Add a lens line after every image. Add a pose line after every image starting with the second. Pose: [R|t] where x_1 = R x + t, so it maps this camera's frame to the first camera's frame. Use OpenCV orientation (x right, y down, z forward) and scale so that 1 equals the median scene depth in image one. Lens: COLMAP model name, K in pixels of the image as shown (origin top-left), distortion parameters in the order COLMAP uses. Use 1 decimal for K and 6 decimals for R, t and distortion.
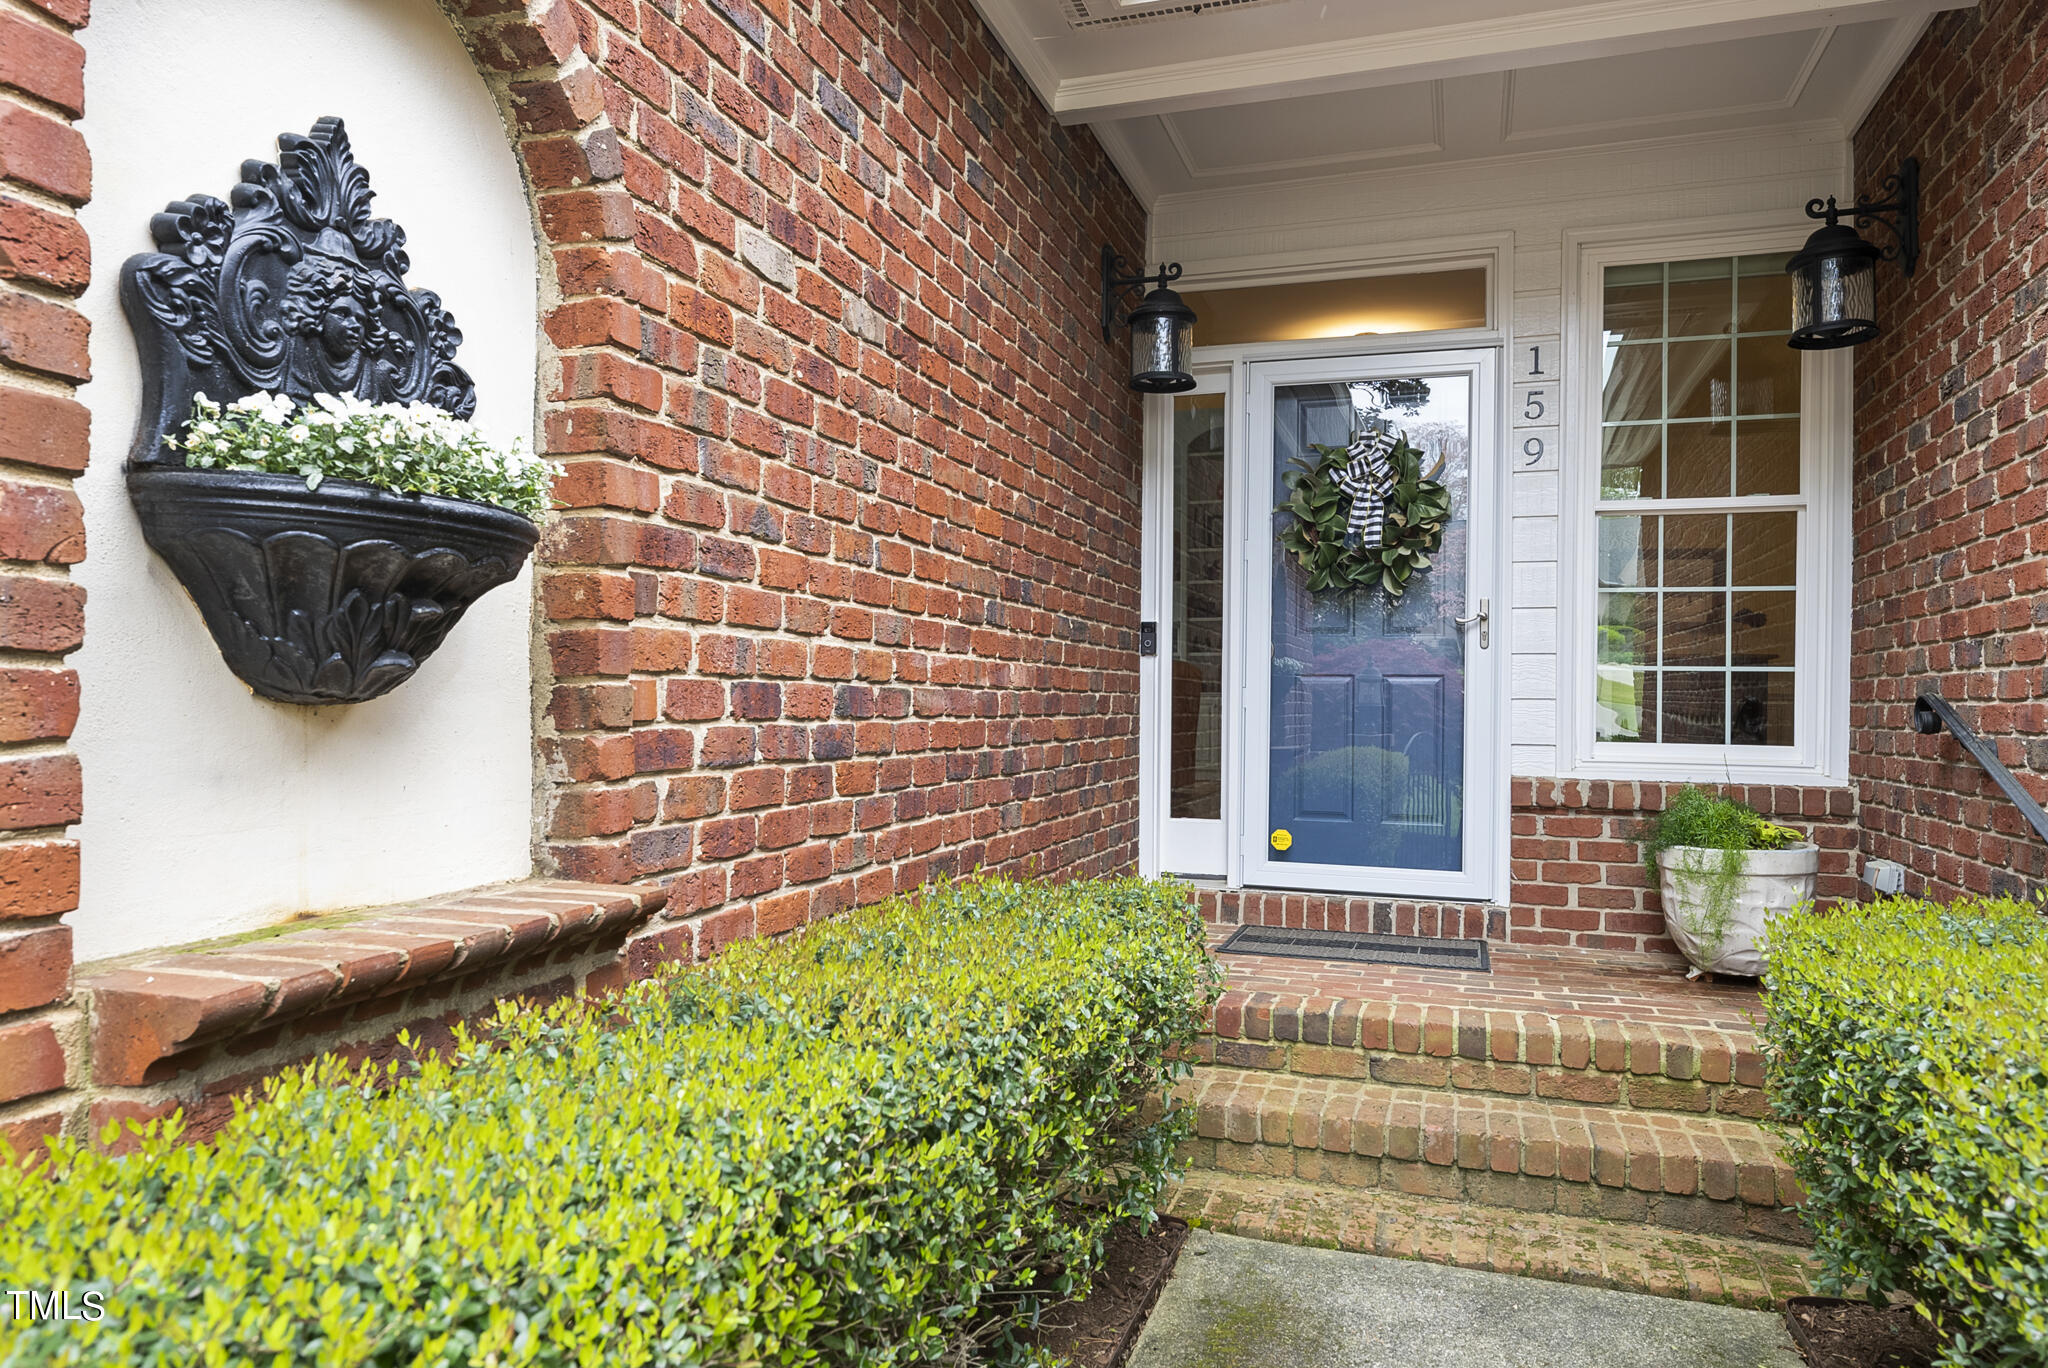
lens RADIAL K [[1319.6, 0, 1033.4], [0, 1319.6, 687.8], [0, 0, 1]] dist [-0.006376, -0.000278]
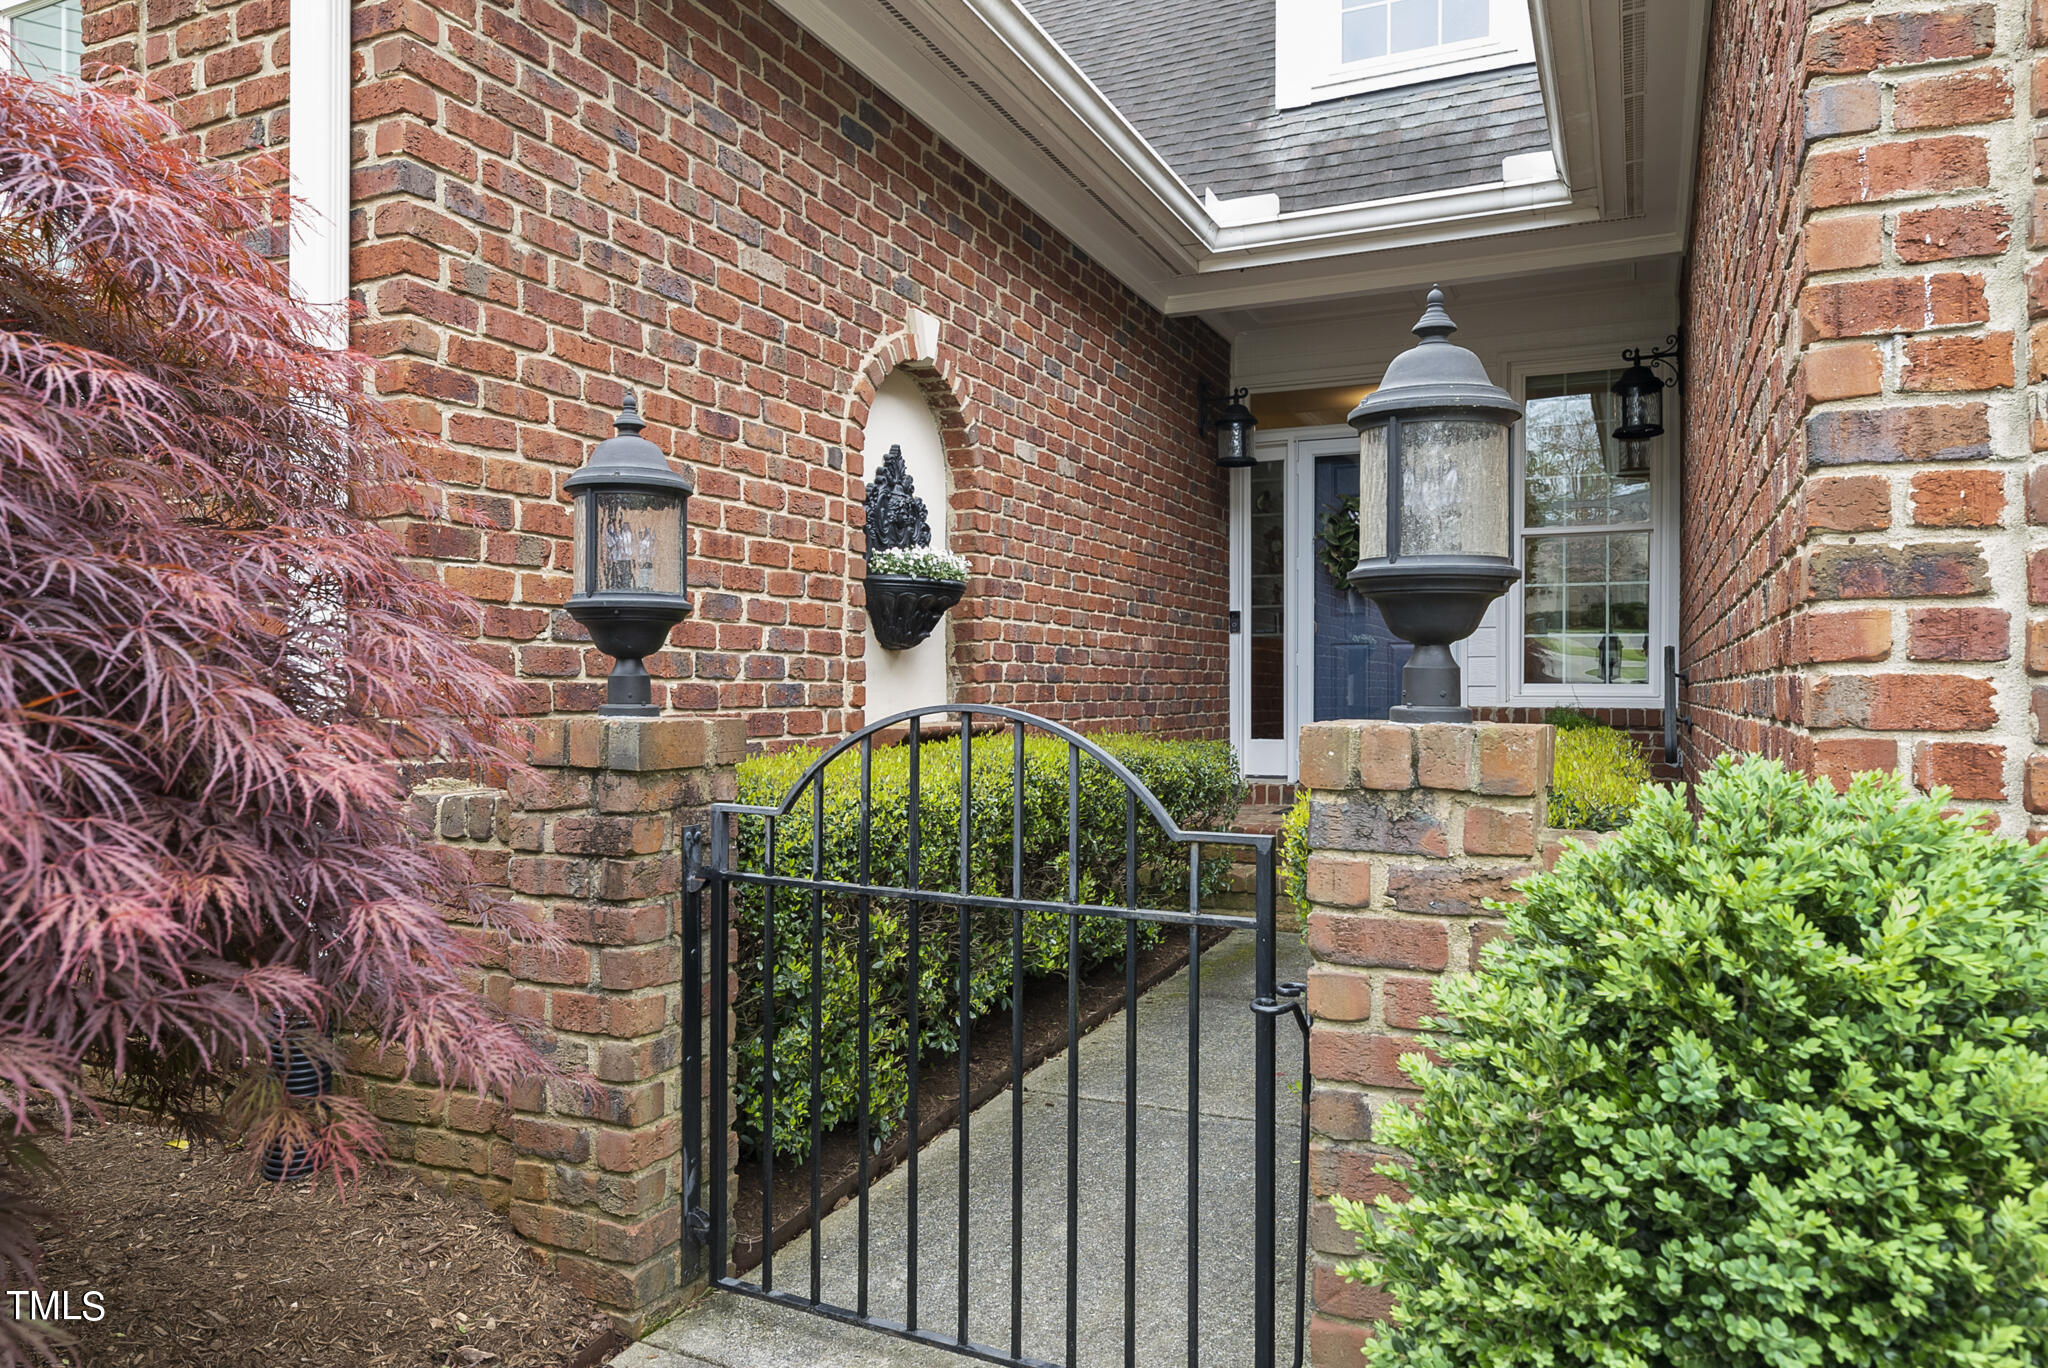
lens RADIAL K [[1319.6, 0, 1024.4], [0, 1319.6, 688.8], [0, 0, 1]] dist [-0.006376, -0.000278]
pose [[0.993129, -0.010936, -0.116510, 0.035636], [0.012233, 0.999871, 0.010430, 0.034772], [0.116381, -0.011783, 0.993135, -0.896814]]
